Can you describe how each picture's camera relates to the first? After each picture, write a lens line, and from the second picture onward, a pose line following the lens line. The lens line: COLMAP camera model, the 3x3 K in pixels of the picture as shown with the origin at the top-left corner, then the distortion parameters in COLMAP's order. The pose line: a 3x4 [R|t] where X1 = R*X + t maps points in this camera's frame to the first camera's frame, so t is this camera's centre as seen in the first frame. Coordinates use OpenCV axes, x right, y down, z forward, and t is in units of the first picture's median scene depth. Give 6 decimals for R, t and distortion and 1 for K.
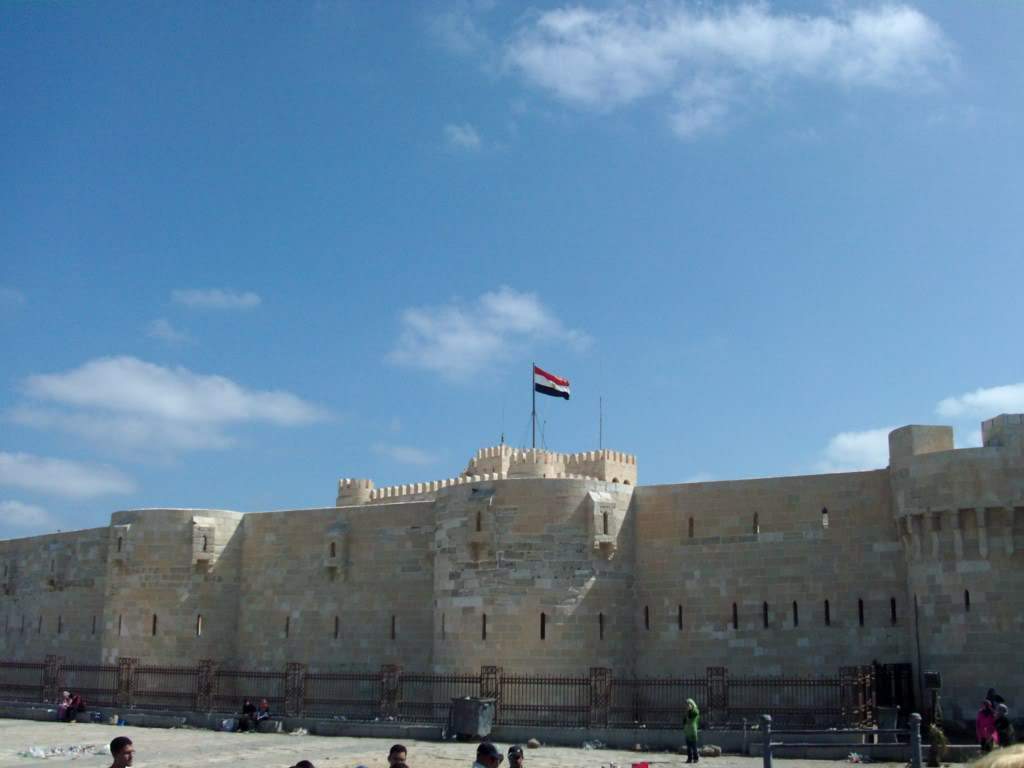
lens RADIAL K [[1143.7, 0, 512.3], [0, 1143.7, 385.1], [0, 0, 1]] dist [-0.120041, 0.000000]
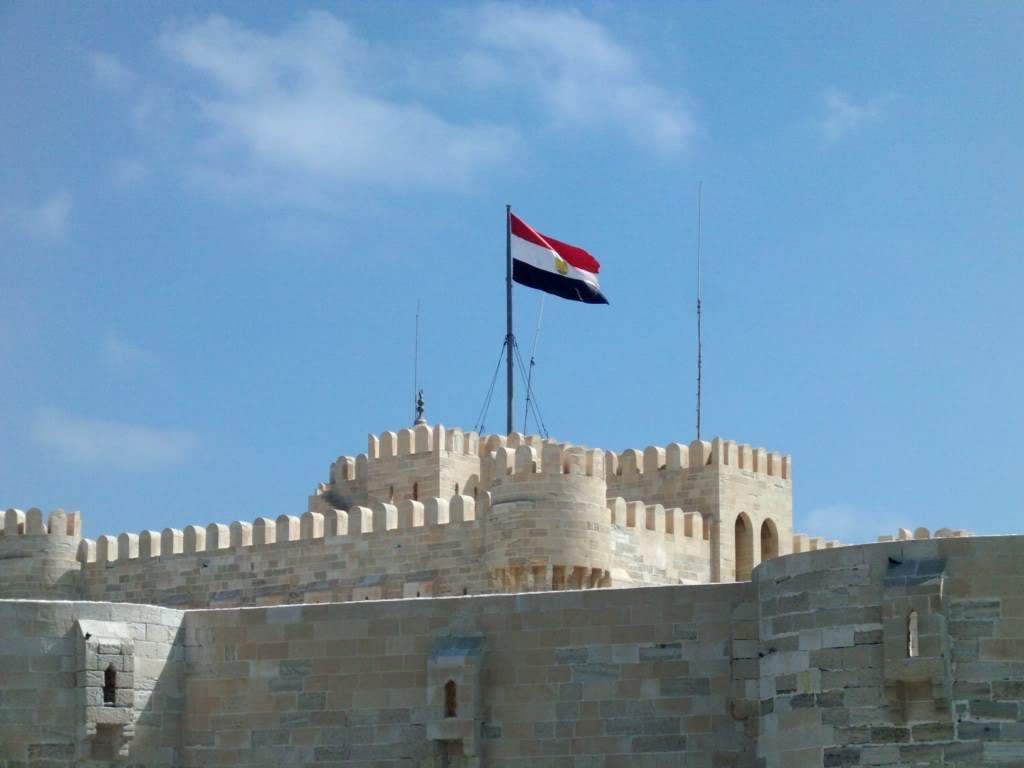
lens RADIAL K [[3236.6, 0, 510.9], [0, 3236.6, 379.5], [0, 0, 1]] dist [-0.154198, 0.000000]
pose [[0.994489, 0.011806, 0.104170, -0.308564], [-0.016412, 0.998920, 0.043472, -0.028519], [-0.103544, -0.044942, 0.993609, -0.205147]]
